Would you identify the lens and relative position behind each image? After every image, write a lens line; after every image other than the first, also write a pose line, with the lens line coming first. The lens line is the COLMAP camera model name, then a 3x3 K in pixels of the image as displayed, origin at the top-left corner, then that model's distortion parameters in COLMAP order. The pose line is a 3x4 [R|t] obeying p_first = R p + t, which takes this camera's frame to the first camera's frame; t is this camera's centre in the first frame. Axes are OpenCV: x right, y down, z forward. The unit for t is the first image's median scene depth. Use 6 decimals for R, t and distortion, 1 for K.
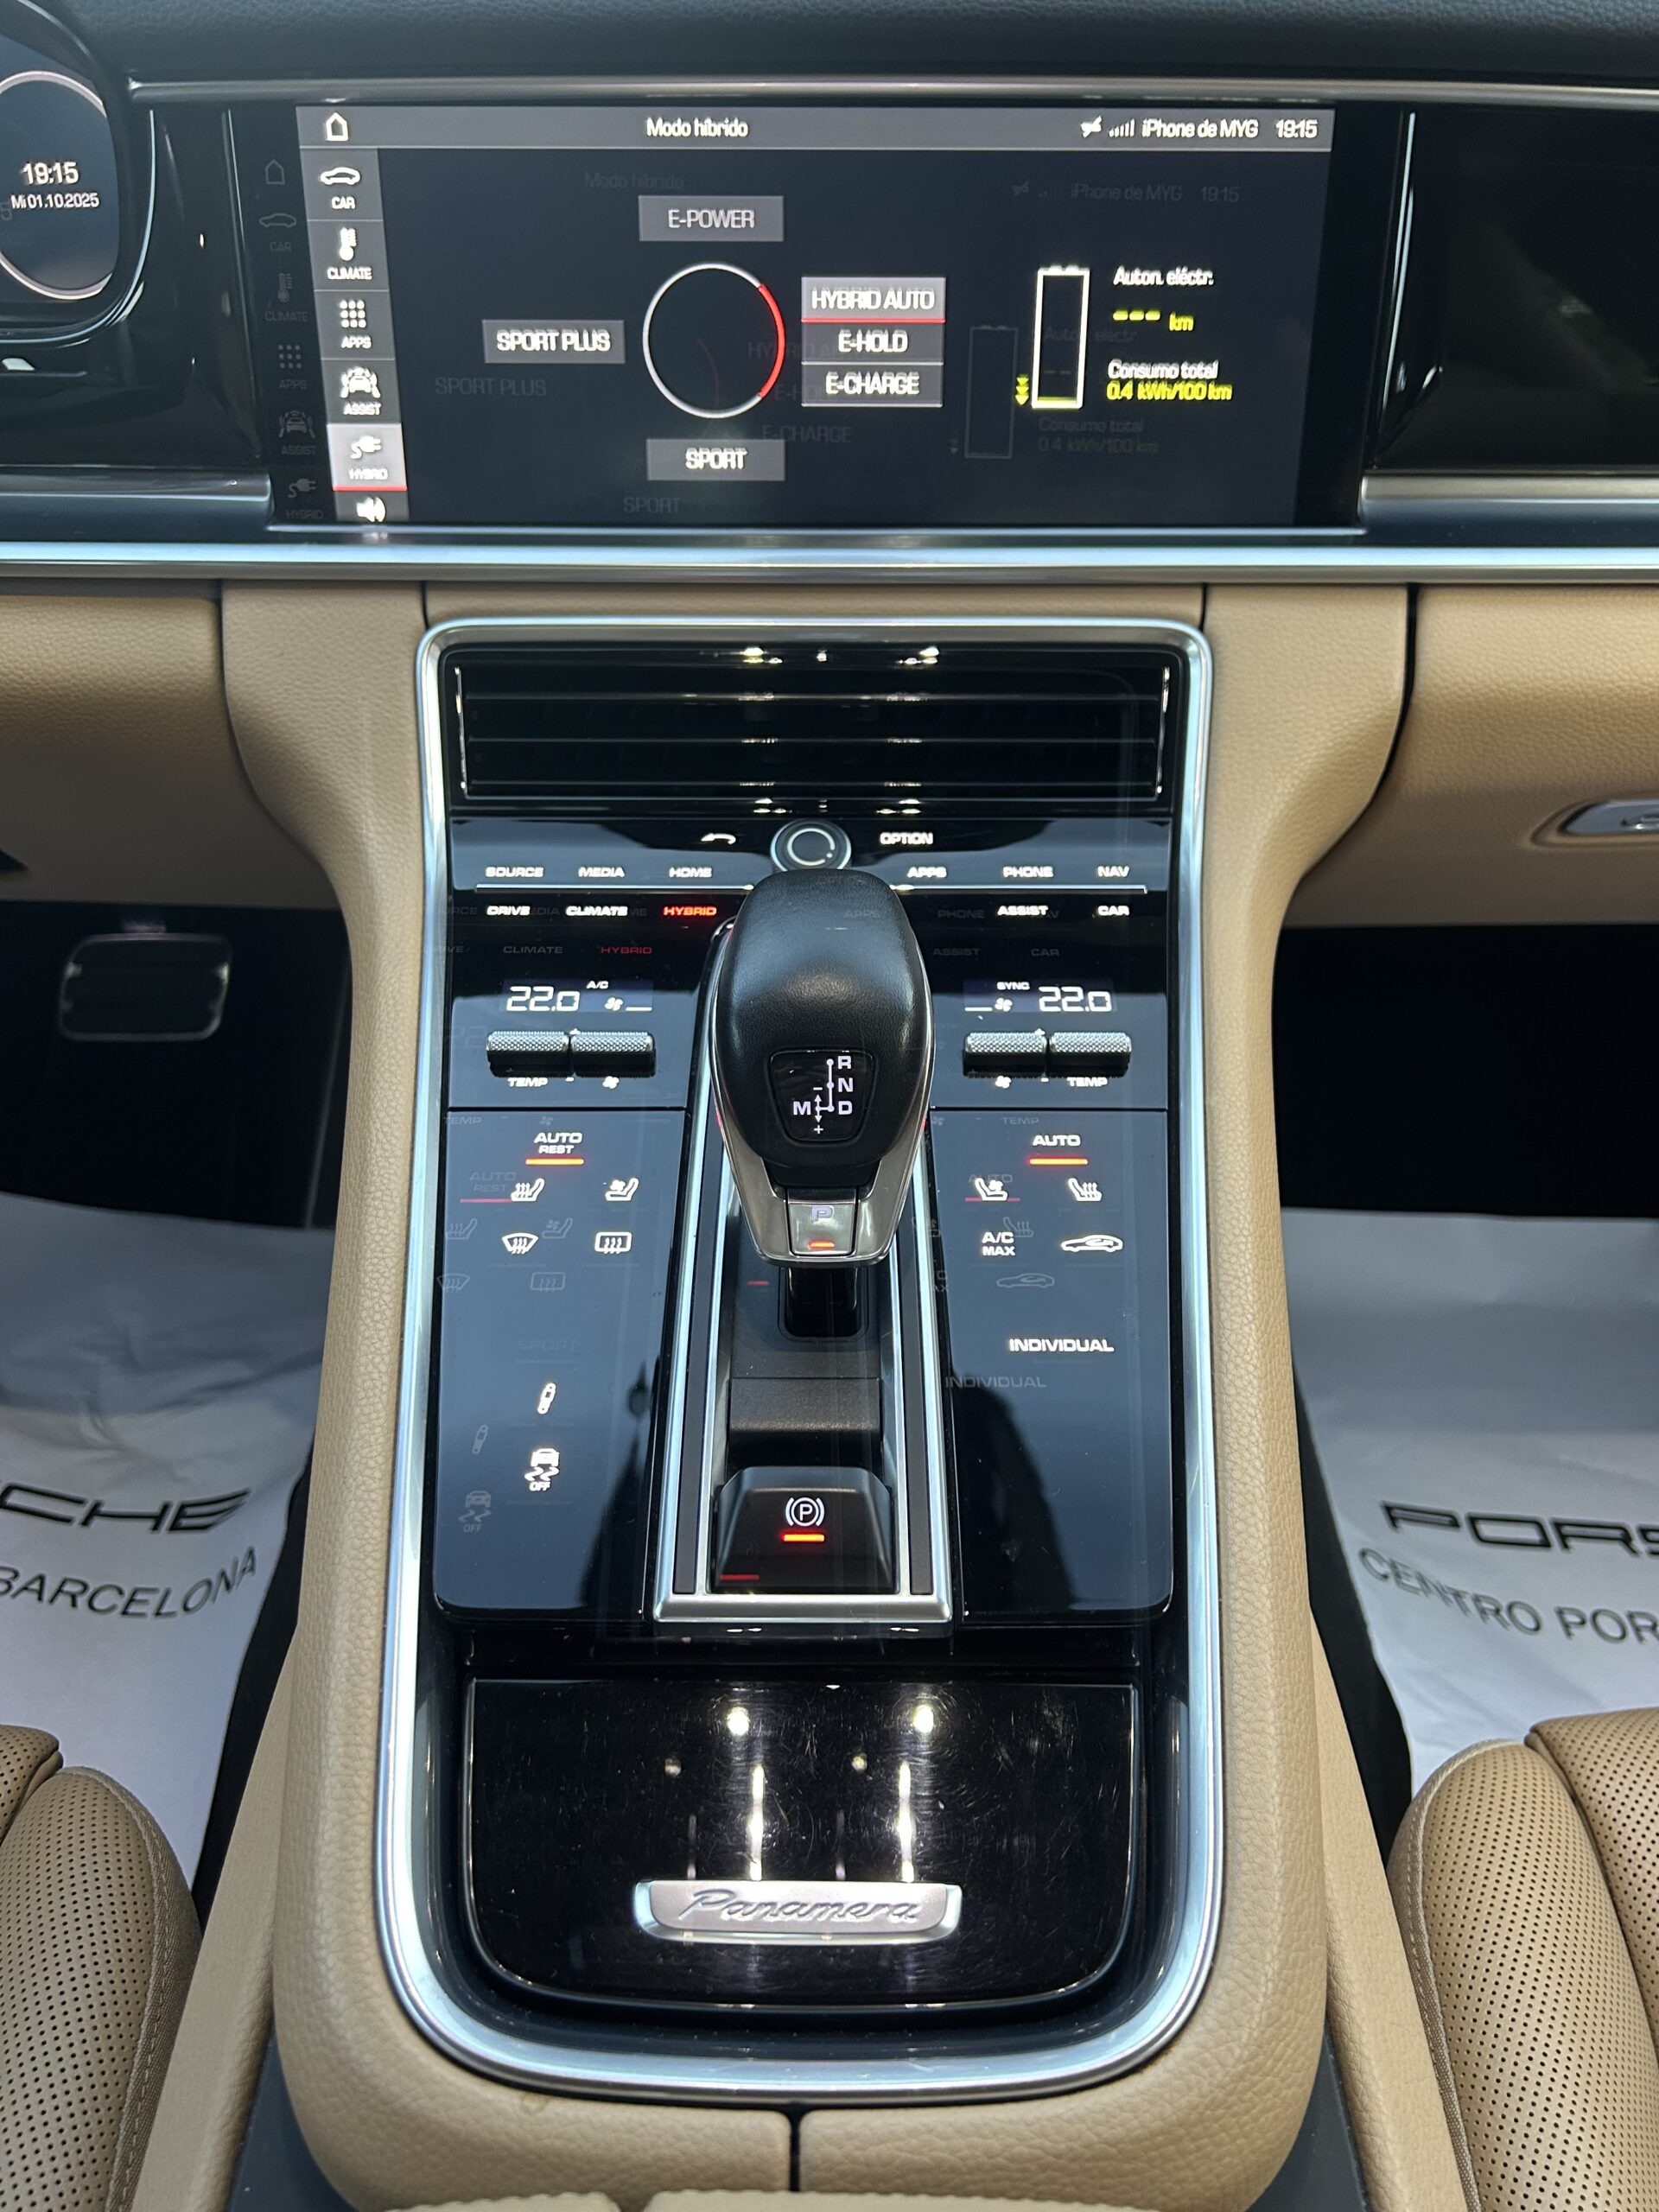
lens RADIAL K [[1655.7, 0, 825.9], [0, 1655.7, 1093.5], [0, 0, 1]] dist [-0.000269, -0.000449]
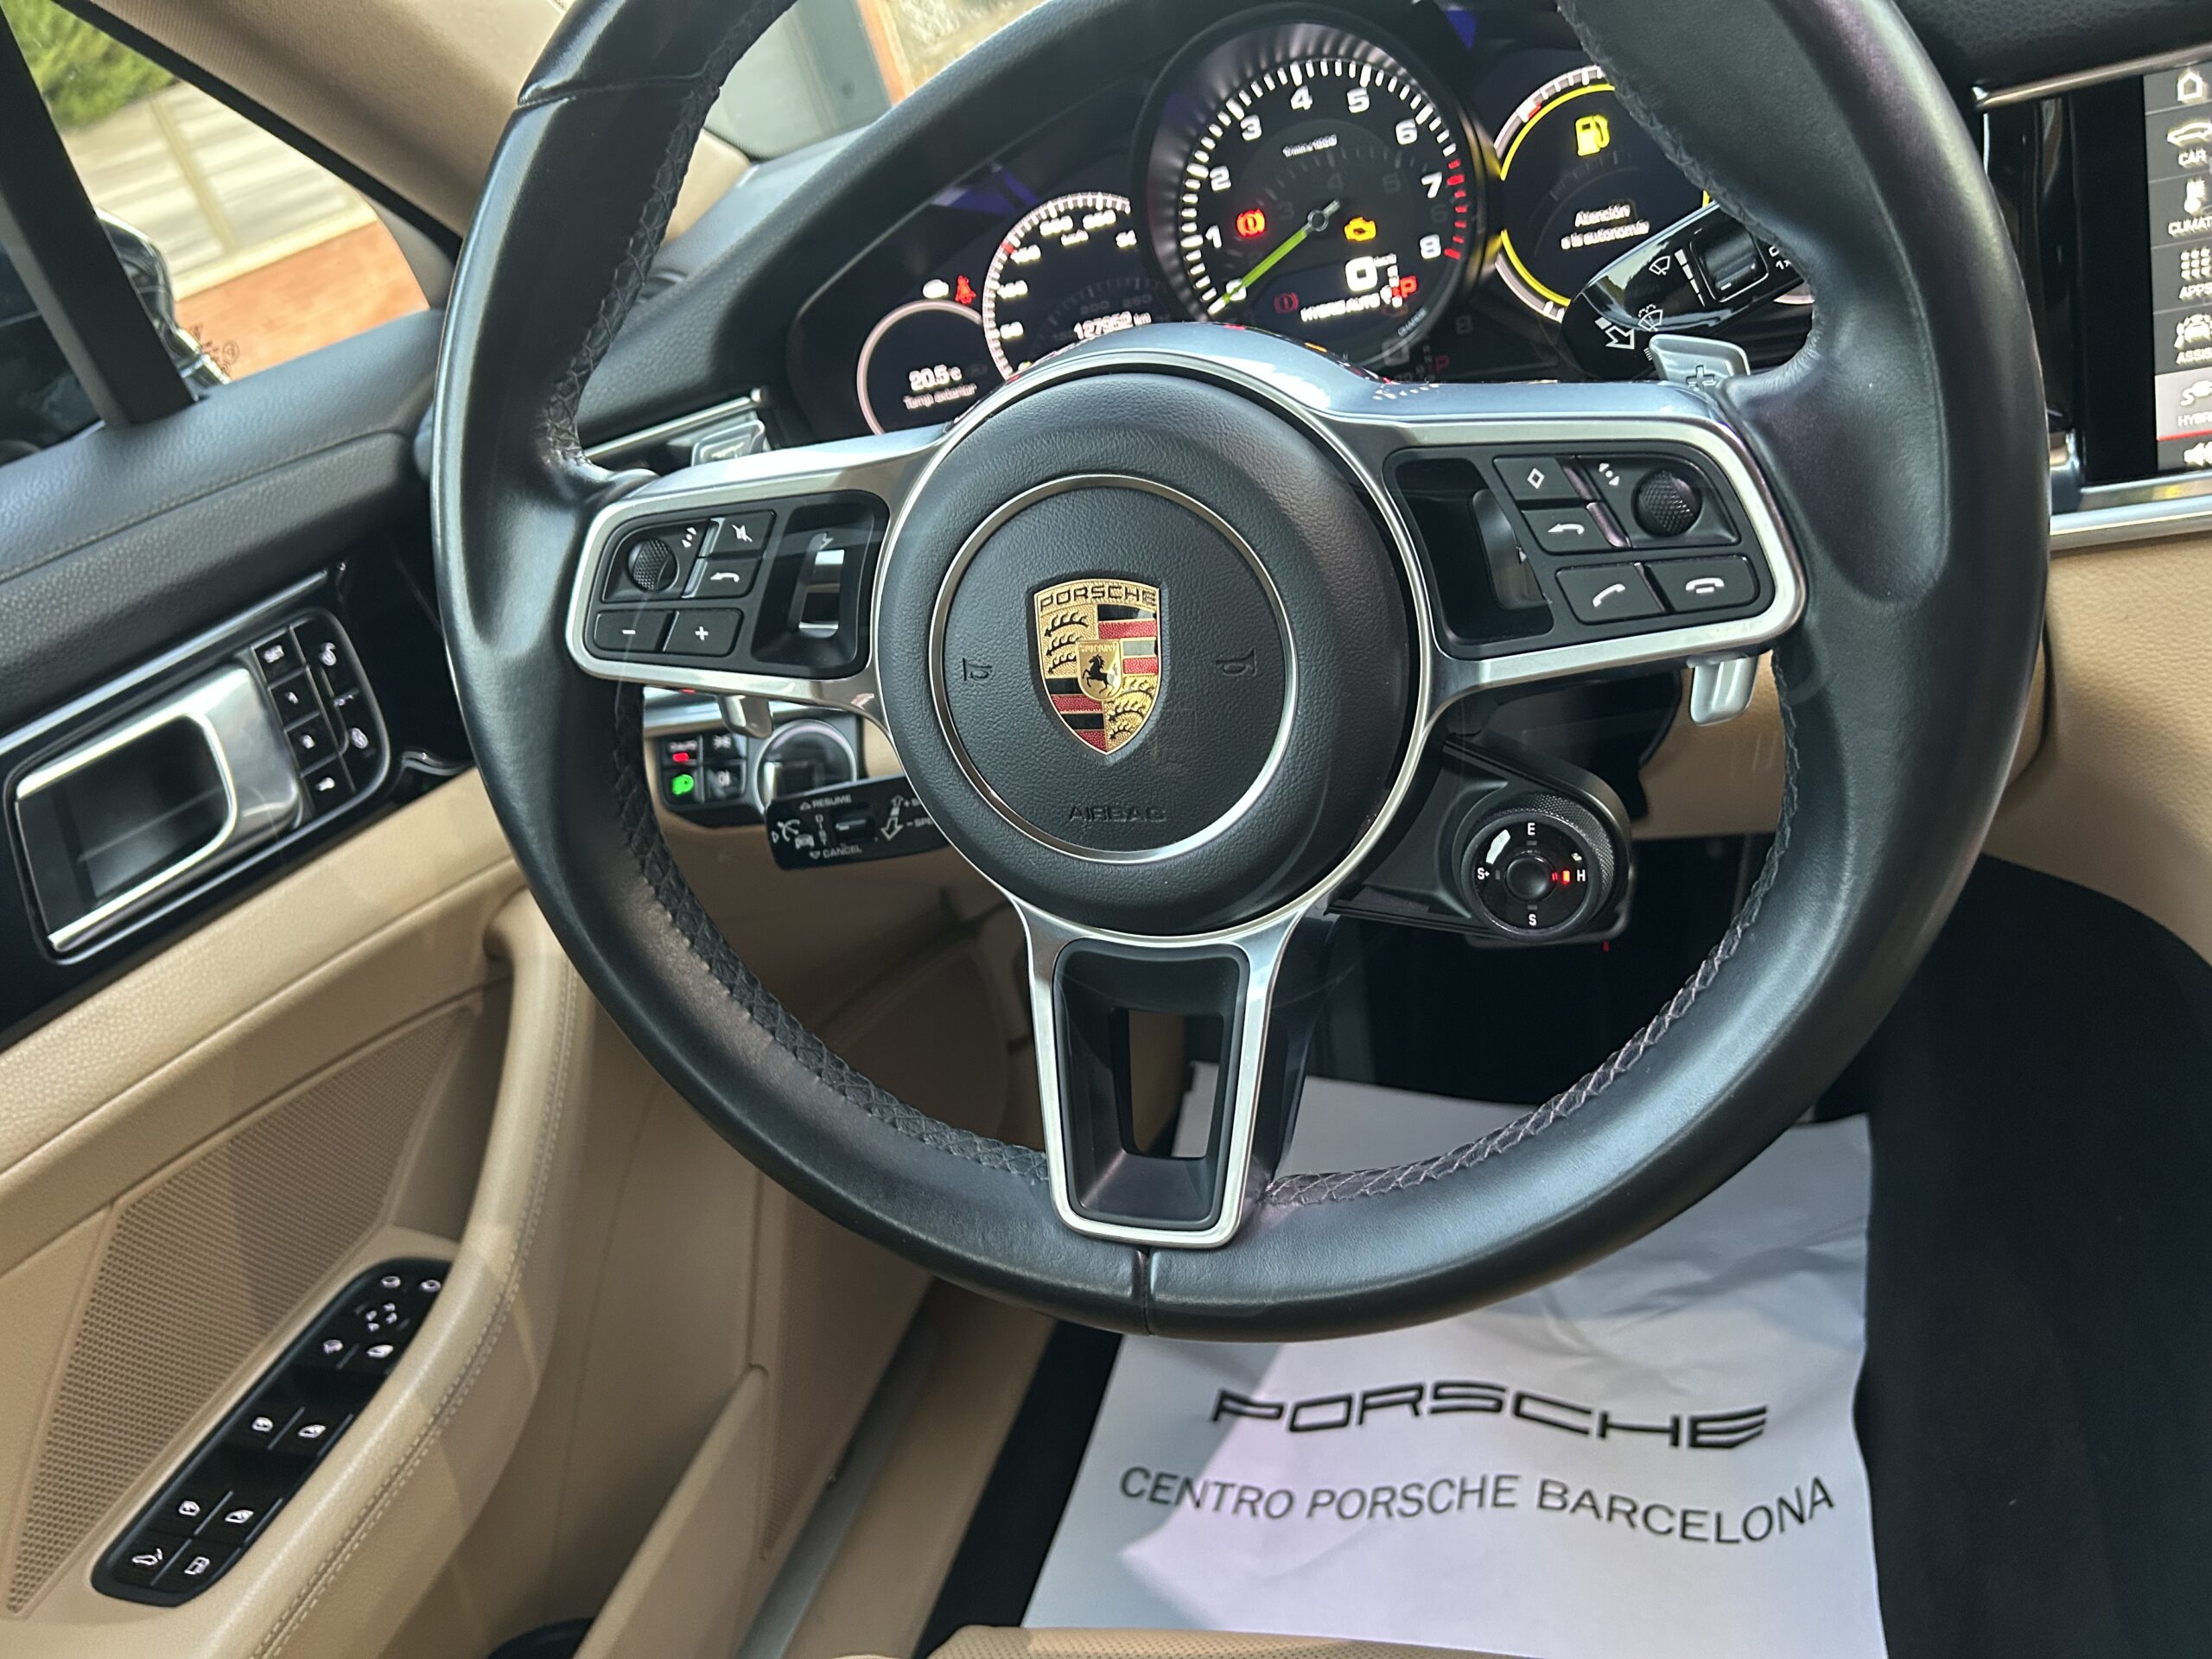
lens RADIAL K [[1689.7, 0, 1105.1], [0, 1689.7, 833.3], [0, 0, 1]] dist [0.058602, -0.072401]
pose [[0.919927, -0.089574, -0.381721, -0.517232], [0.076524, 0.995850, -0.049264, -0.139648], [0.384550, 0.016109, 0.922964, -0.154292]]
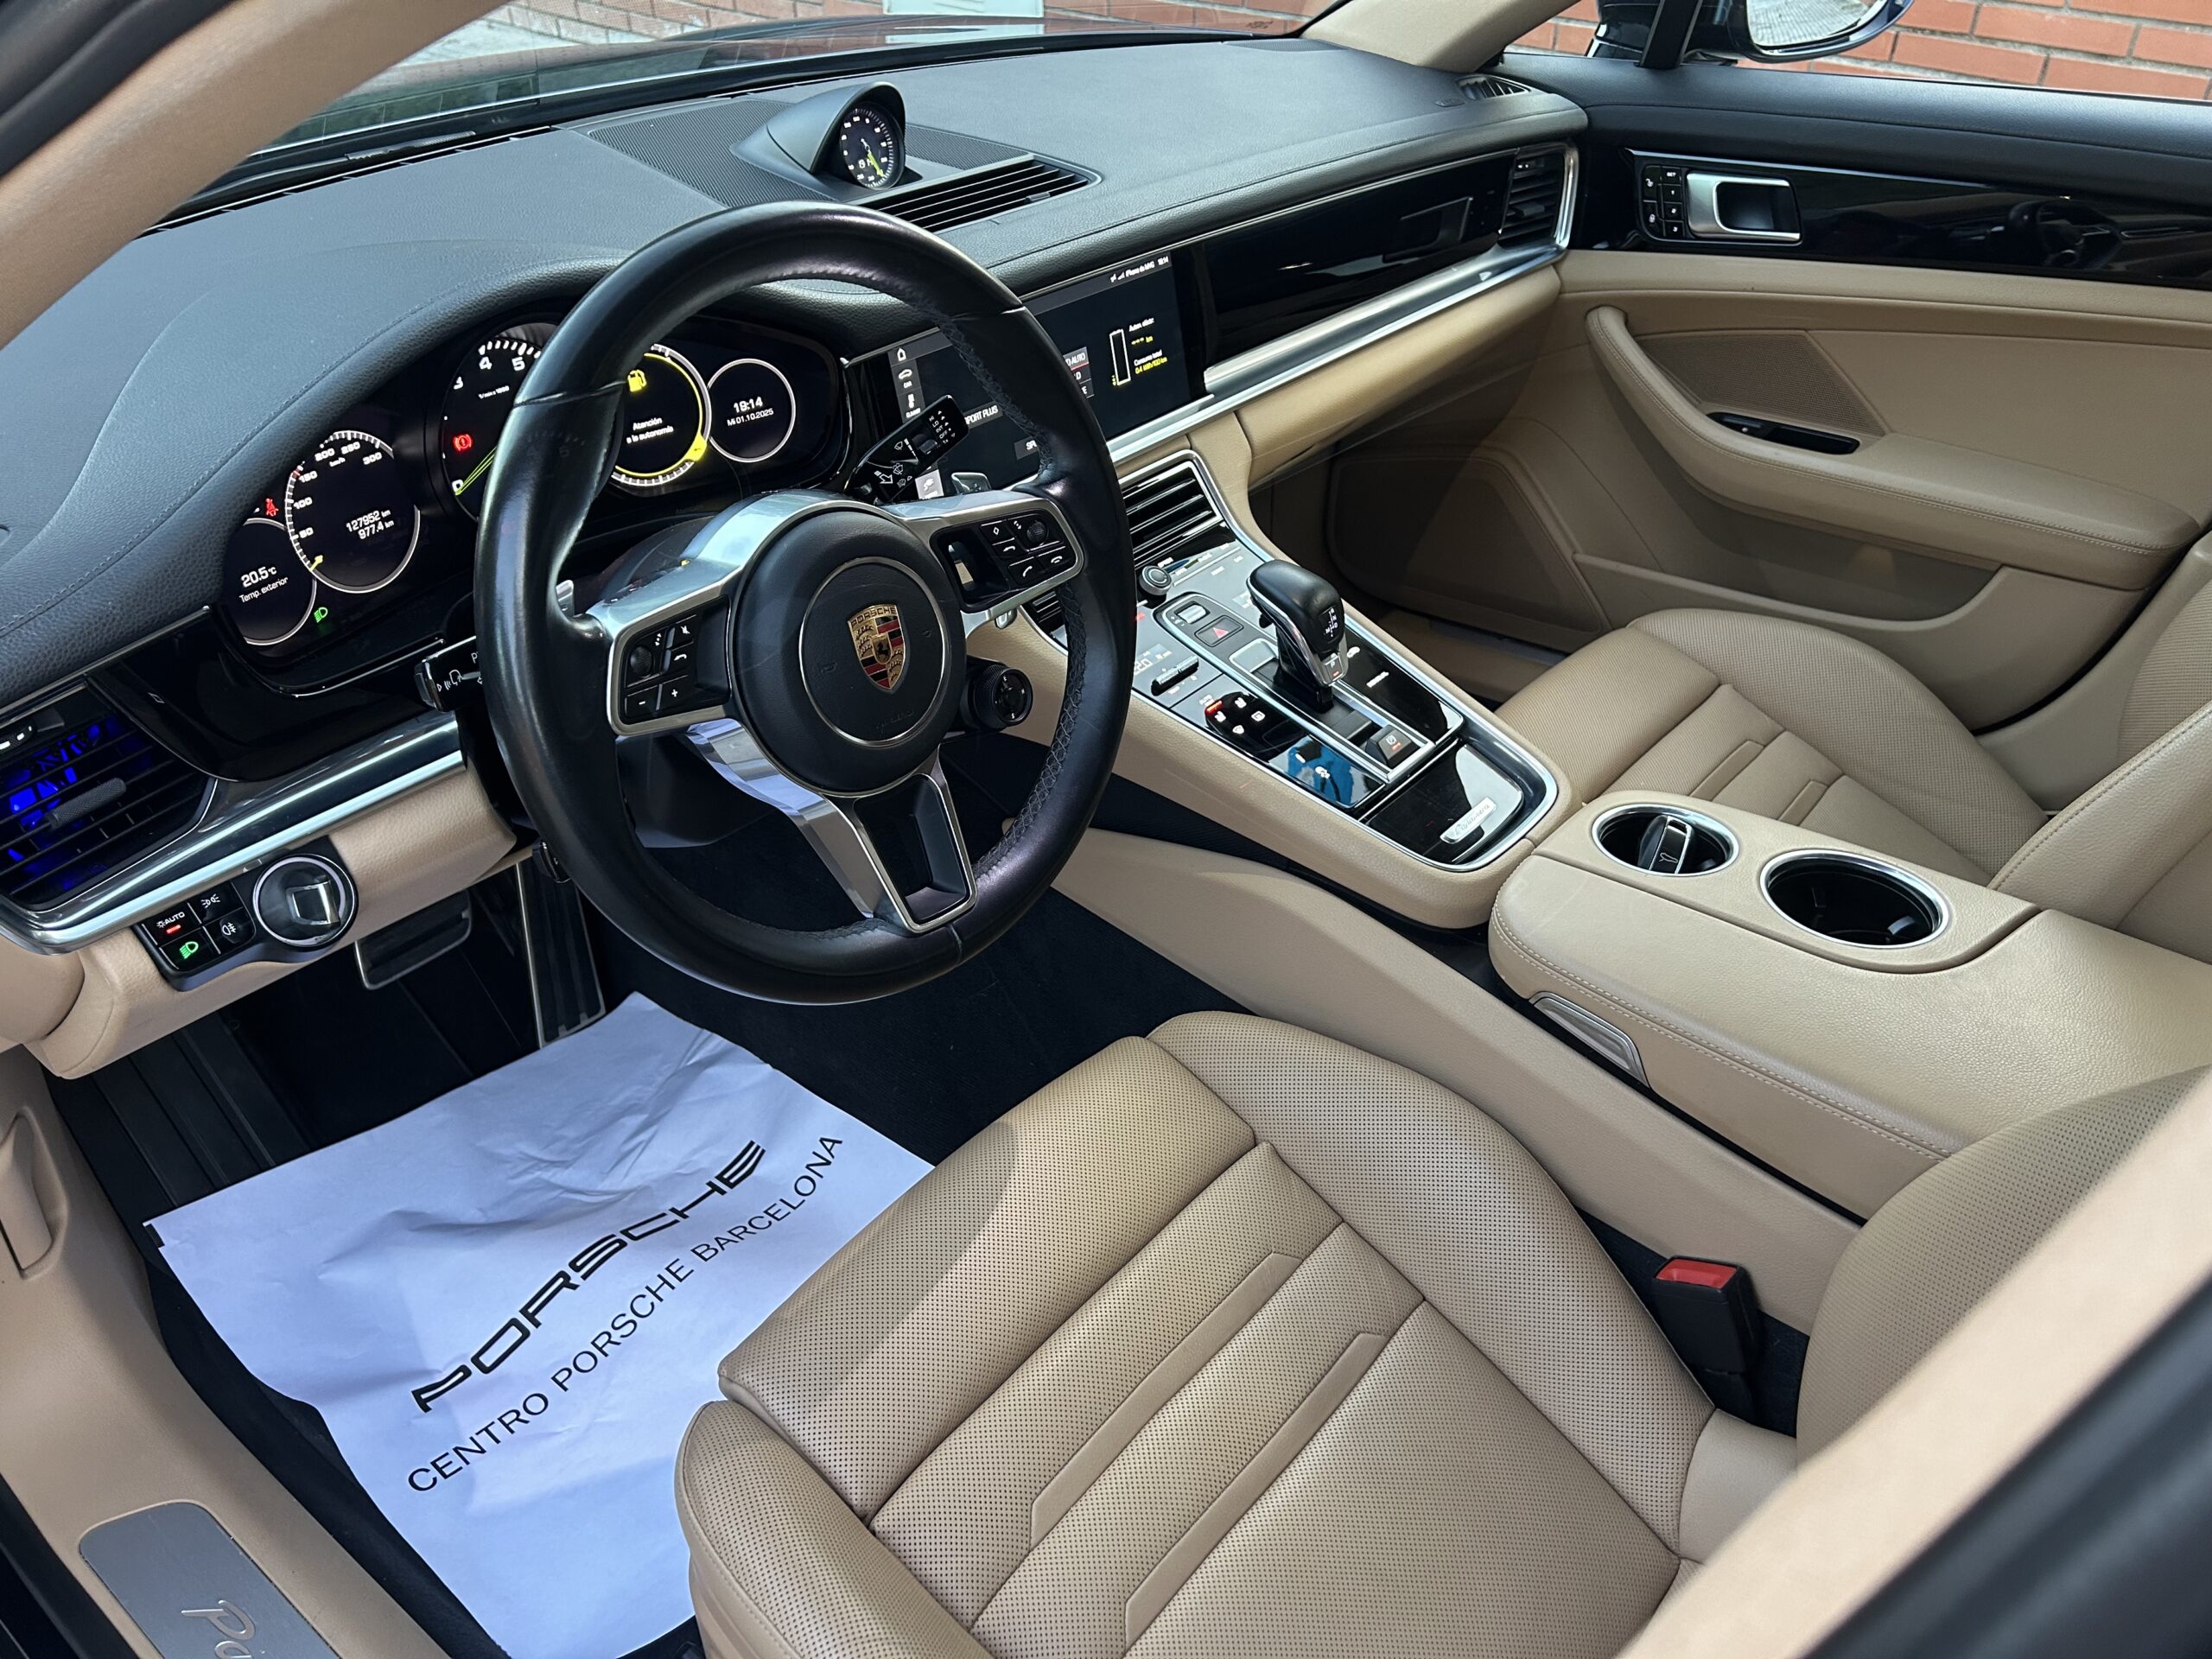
lens RADIAL K [[1658.3, 0, 1135.5], [0, 1658.3, 814.2], [0, 0, 1]] dist [0.078417, -0.135764]
pose [[0.626708, -0.434378, 0.646957, -1.765234], [0.418744, 0.887896, 0.190510, -0.314719], [-0.657184, 0.151515, 0.738344, -0.761144]]
